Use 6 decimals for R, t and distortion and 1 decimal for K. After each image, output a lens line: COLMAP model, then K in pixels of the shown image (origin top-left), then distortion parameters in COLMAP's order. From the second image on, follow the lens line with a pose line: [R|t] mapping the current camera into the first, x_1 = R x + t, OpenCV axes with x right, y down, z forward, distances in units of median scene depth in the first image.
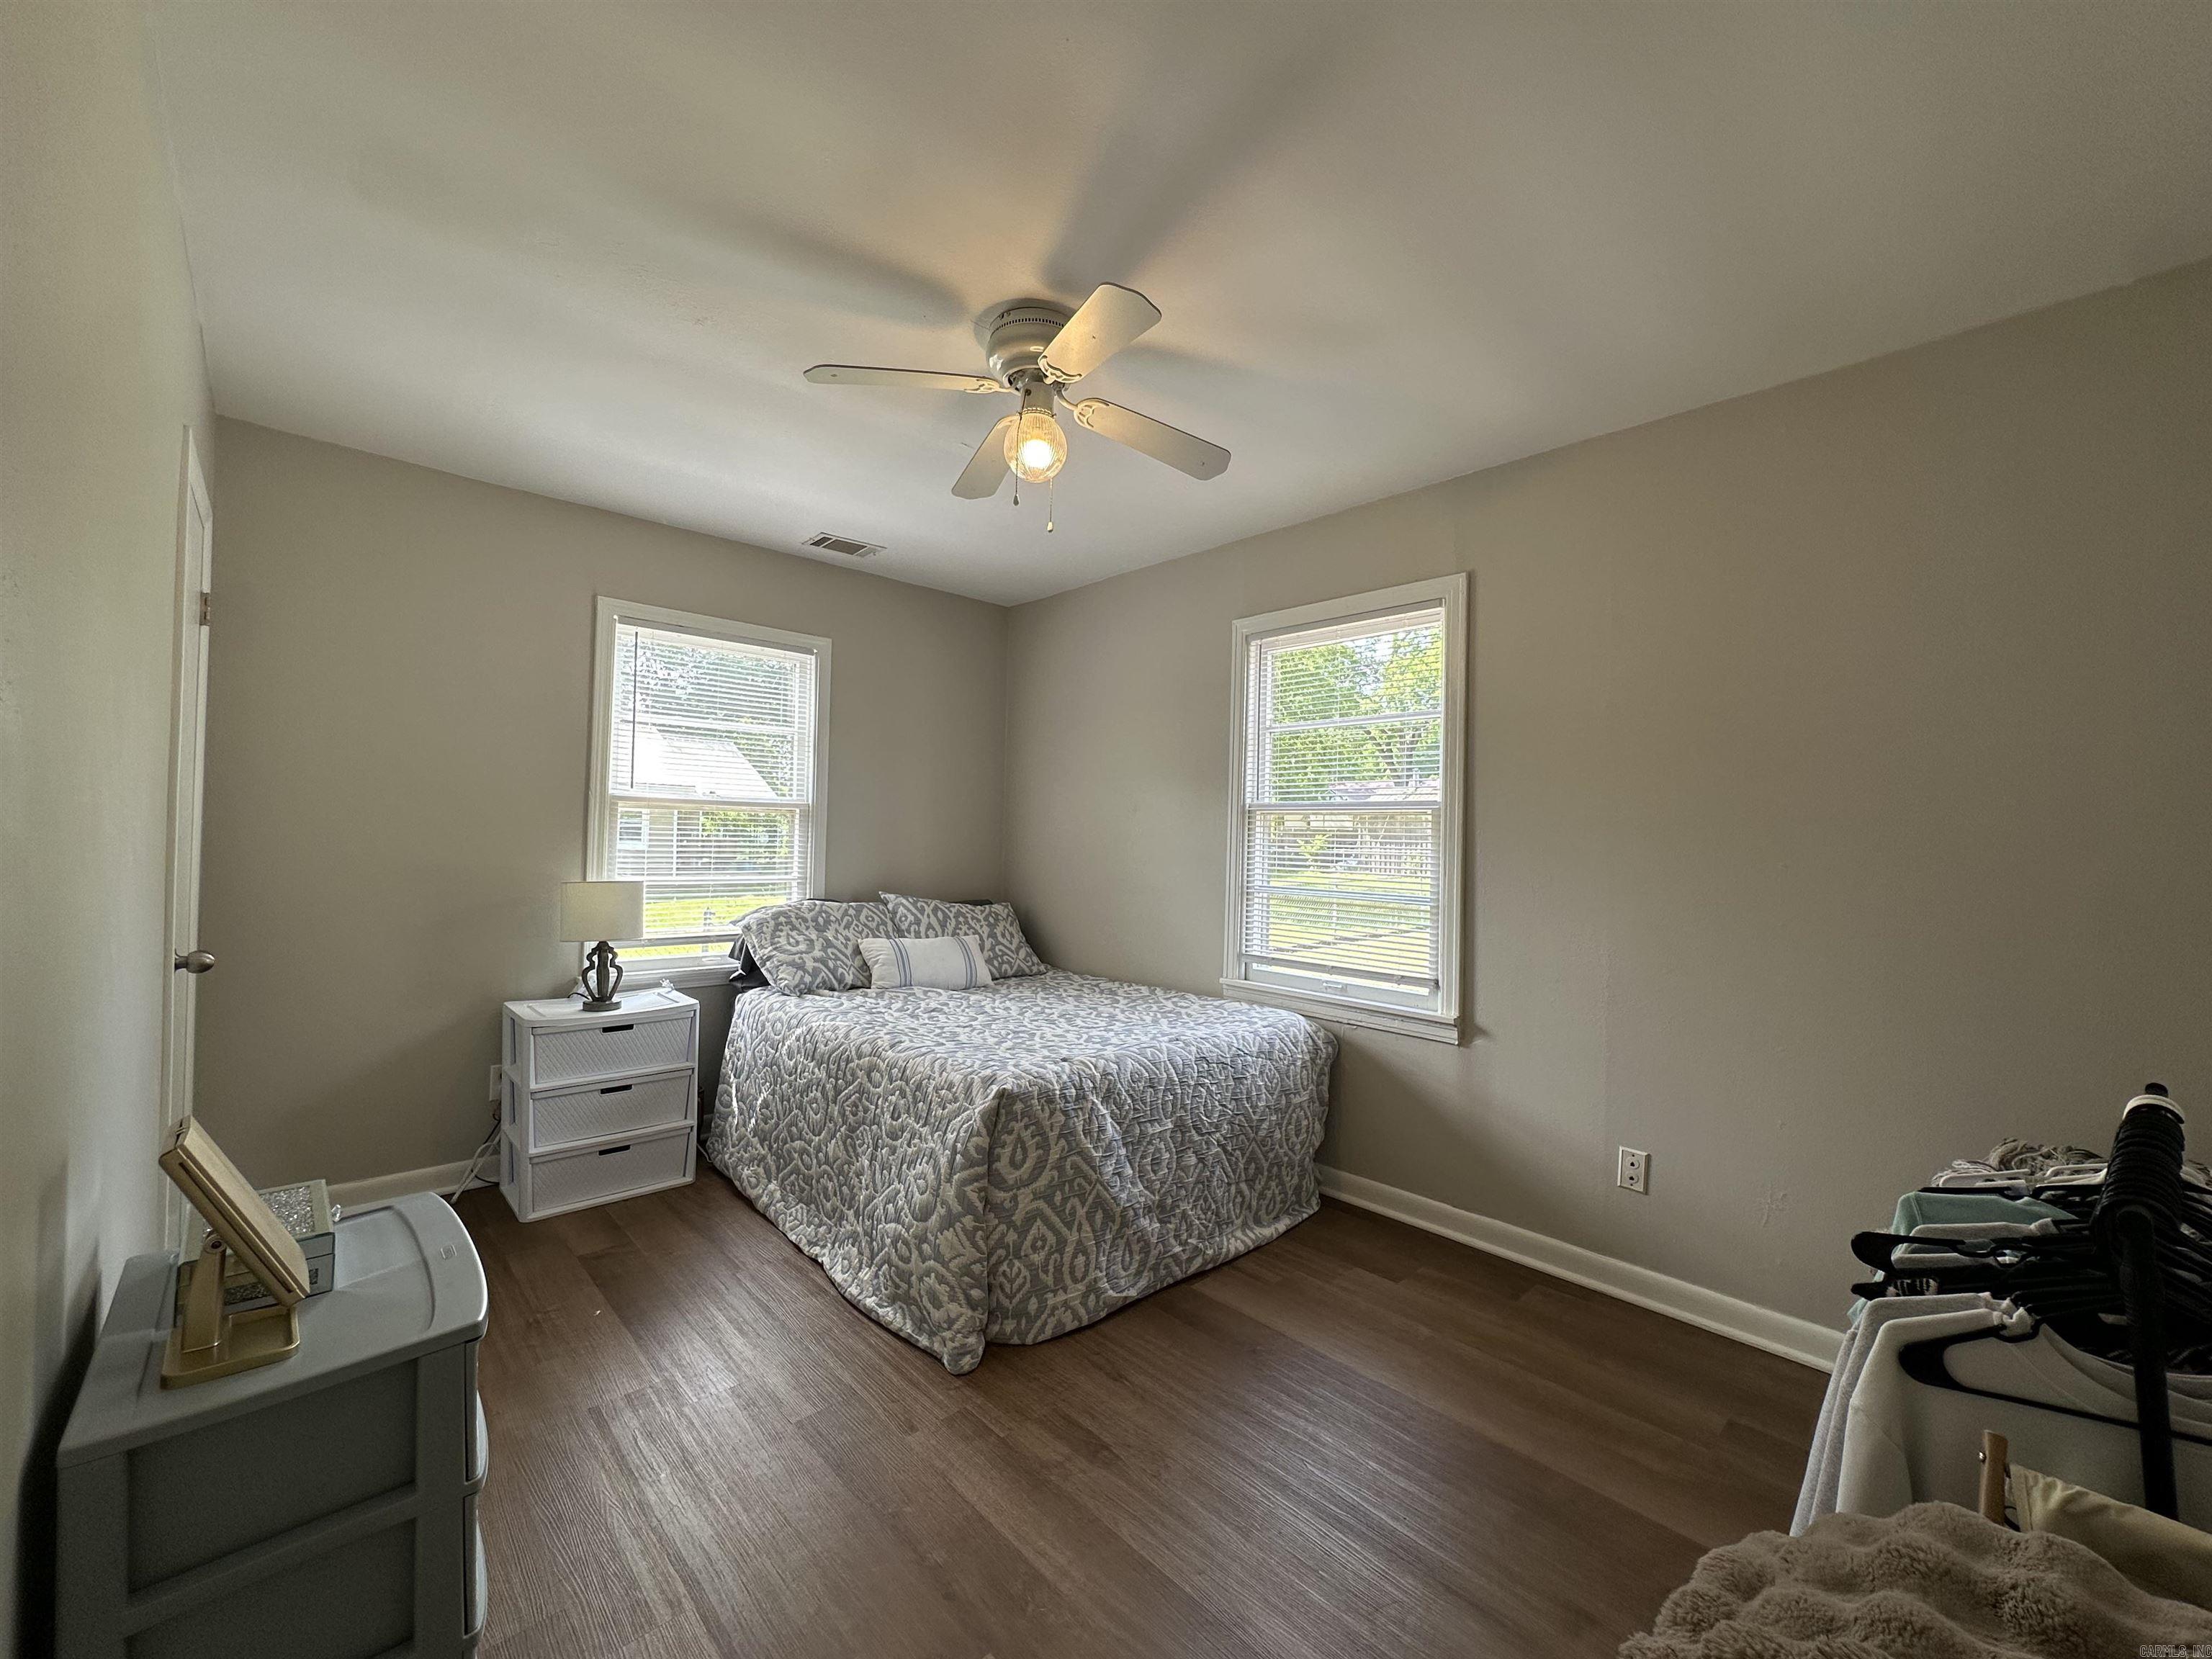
lens RADIAL K [[884.9, 0, 1113.1], [0, 884.9, 826.0], [0, 0, 1]] dist [-0.002639, 0.000785]
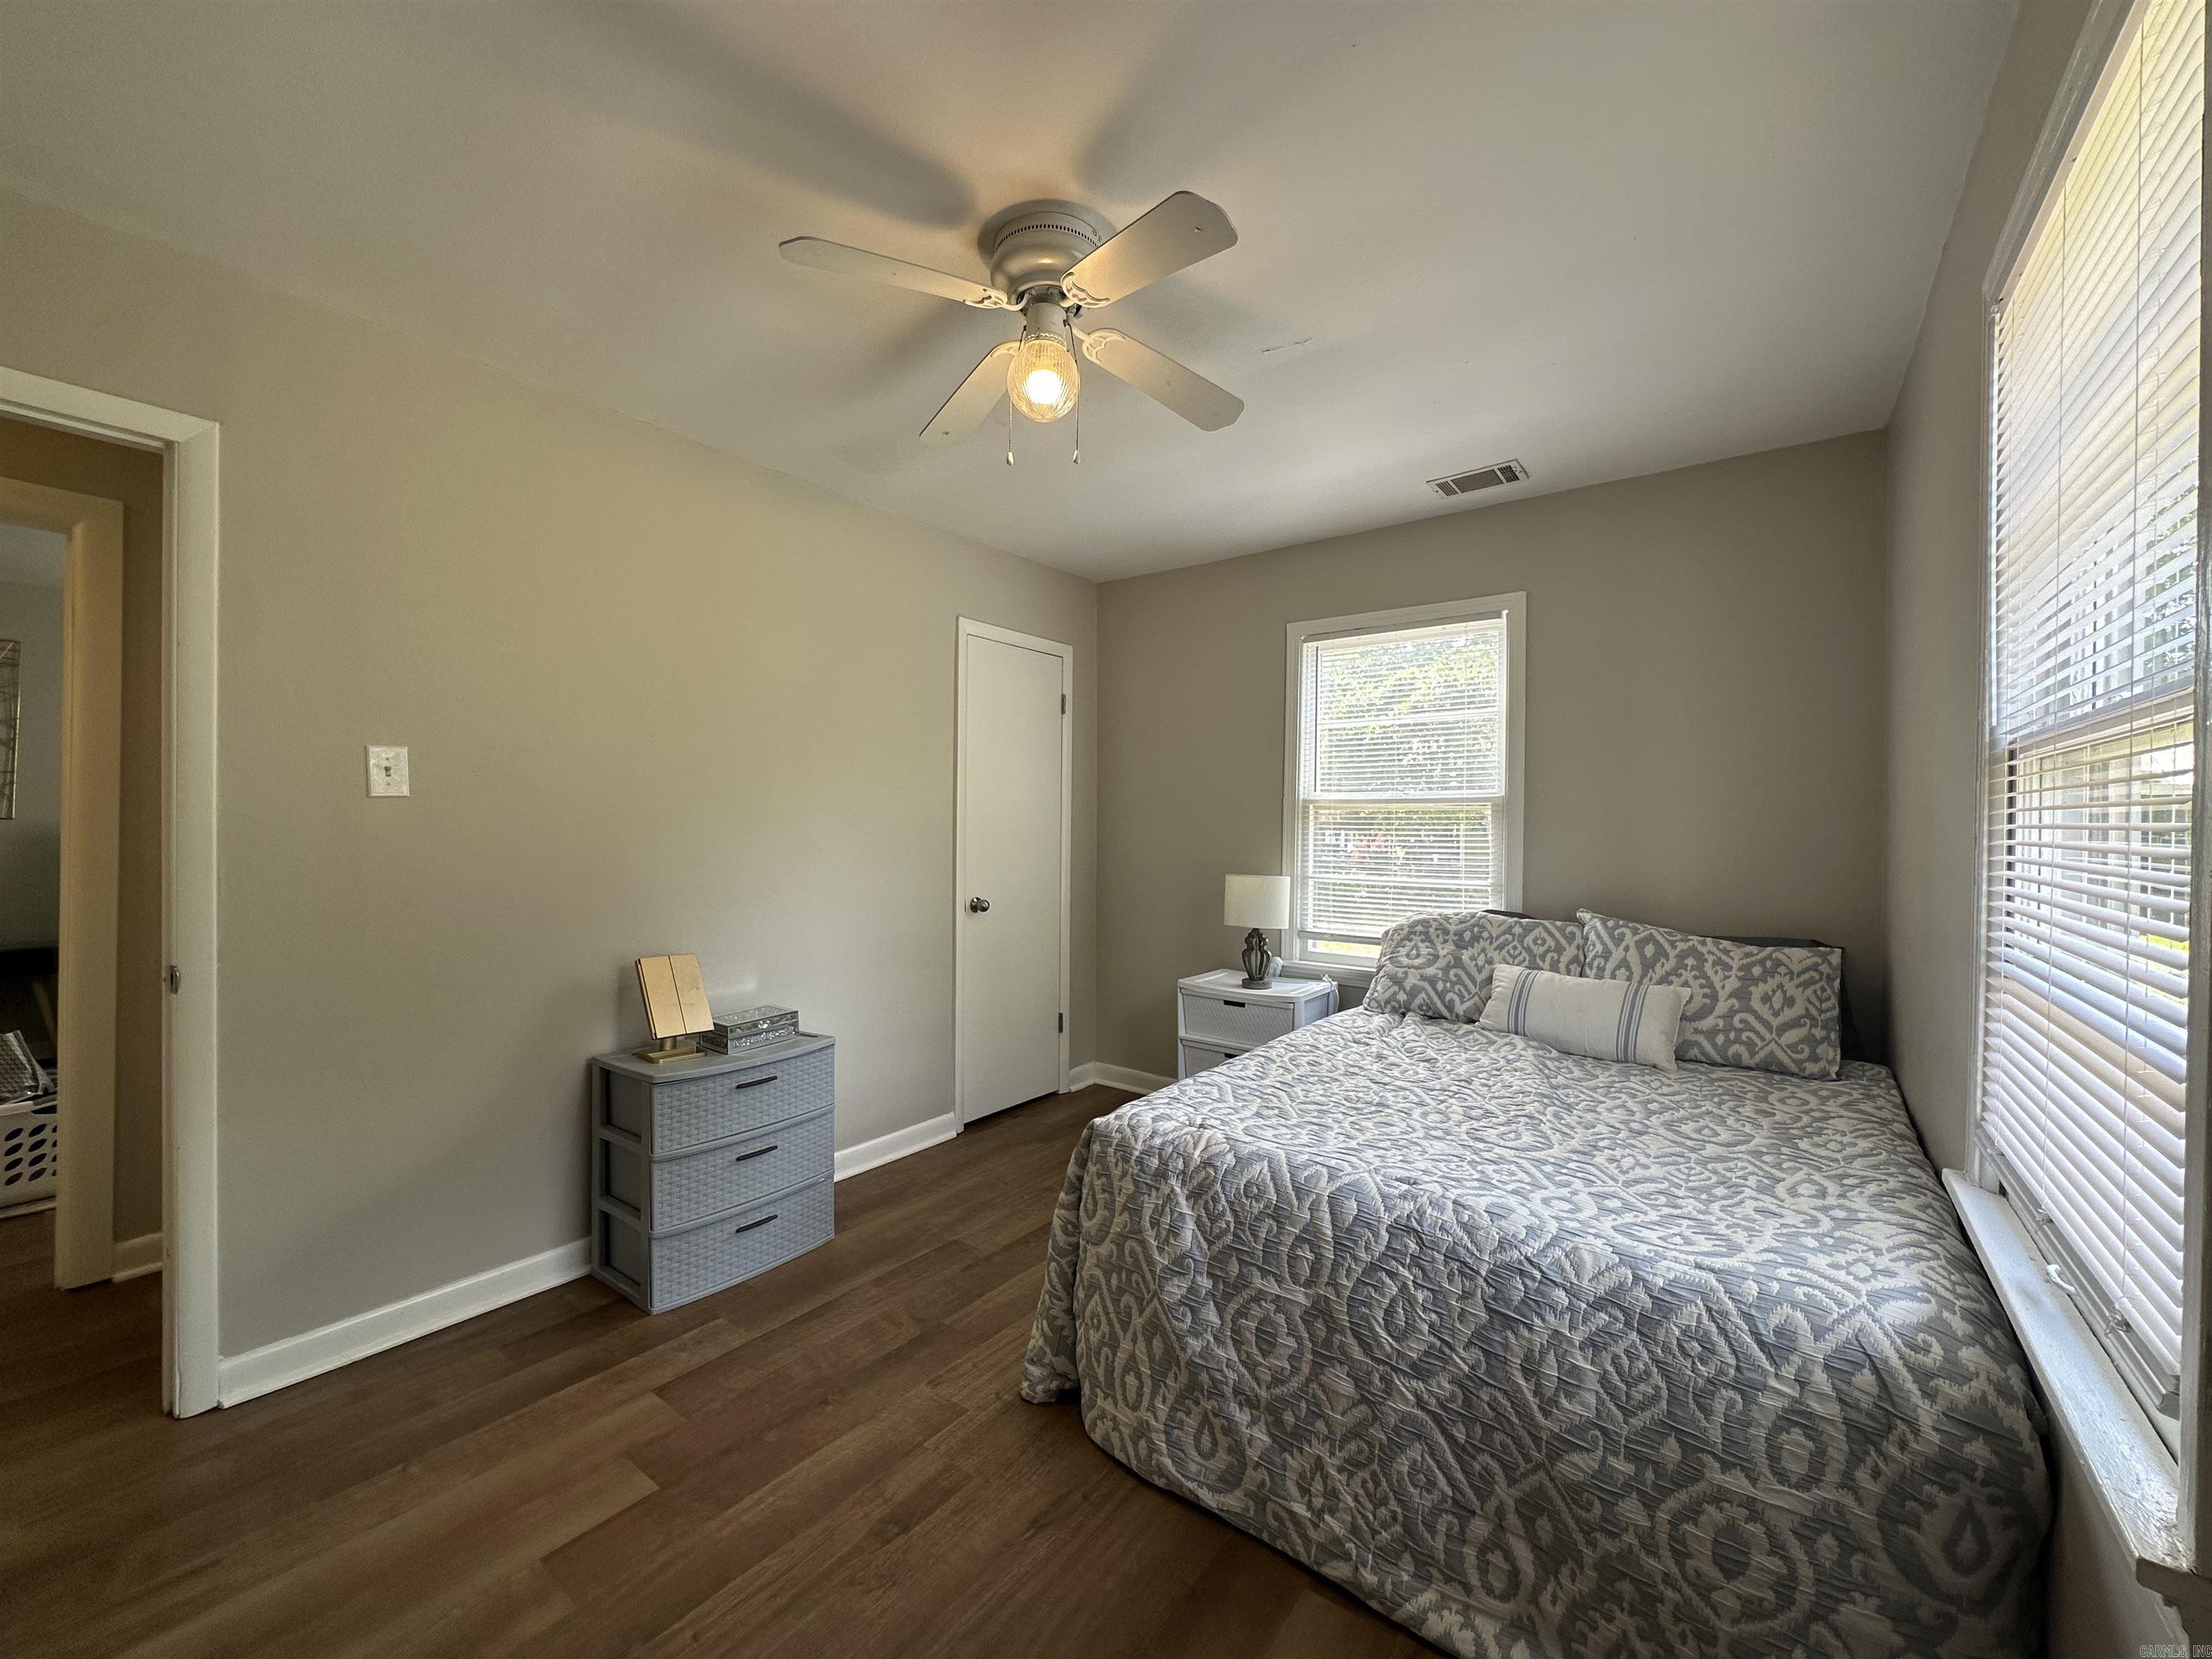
lens RADIAL K [[884.9, 0, 1108.9], [0, 884.9, 833.2], [0, 0, 1]] dist [-0.002639, 0.000785]
pose [[0.165394, -0.014828, -0.986116, 0.636563], [0.012359, 0.999840, -0.012962, 0.023783], [0.986150, -0.010043, 0.165551, 0.758510]]
